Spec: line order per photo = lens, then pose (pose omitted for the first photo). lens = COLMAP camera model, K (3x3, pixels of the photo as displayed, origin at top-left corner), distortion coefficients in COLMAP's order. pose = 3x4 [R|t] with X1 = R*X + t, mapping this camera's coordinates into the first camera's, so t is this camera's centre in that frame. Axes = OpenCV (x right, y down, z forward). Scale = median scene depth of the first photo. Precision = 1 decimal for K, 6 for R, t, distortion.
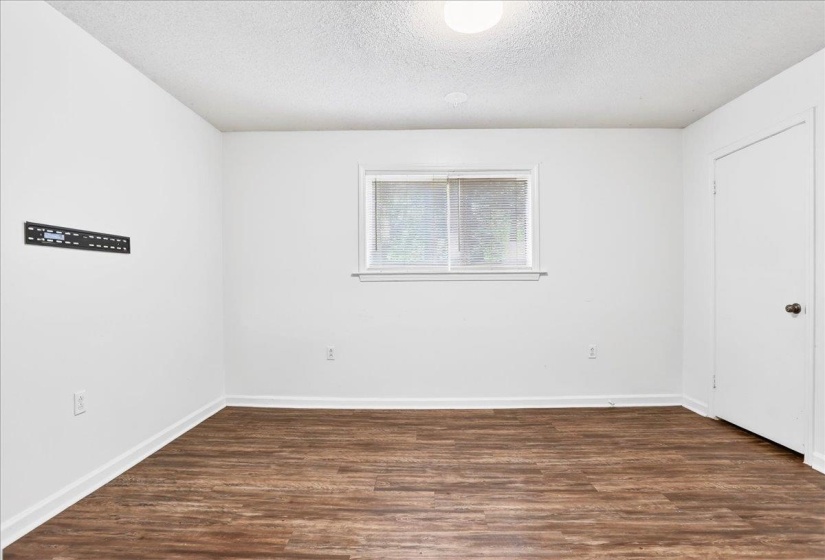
lens RADIAL K [[409.8, 0, 415.6], [0, 409.8, 279.6], [0, 0, 1]] dist [-0.070179, 0.027558]
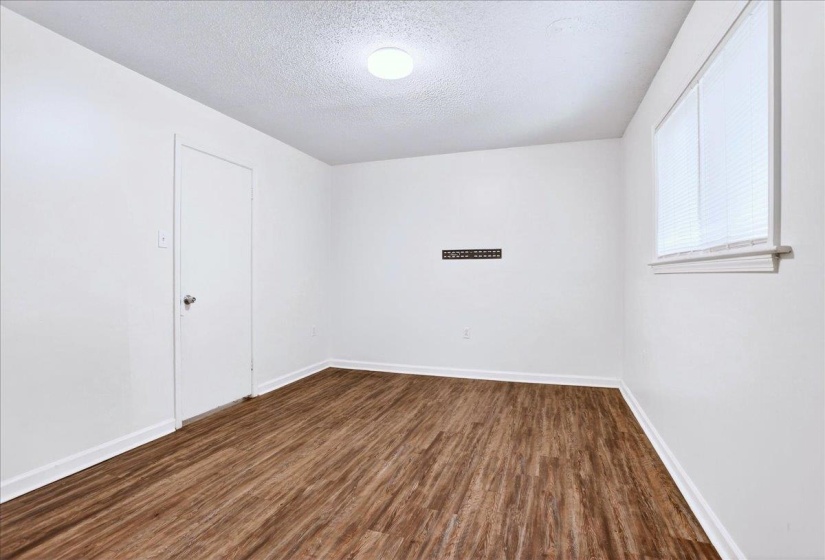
lens RADIAL K [[409.8, 0, 415.6], [0, 409.8, 279.6], [0, 0, 1]] dist [-0.070179, 0.027558]
pose [[-0.311873, 0.014579, -0.950012, 1.084761], [0.009170, 0.999882, 0.012334, 0.001094], [0.950079, -0.004865, -0.311970, 1.213433]]
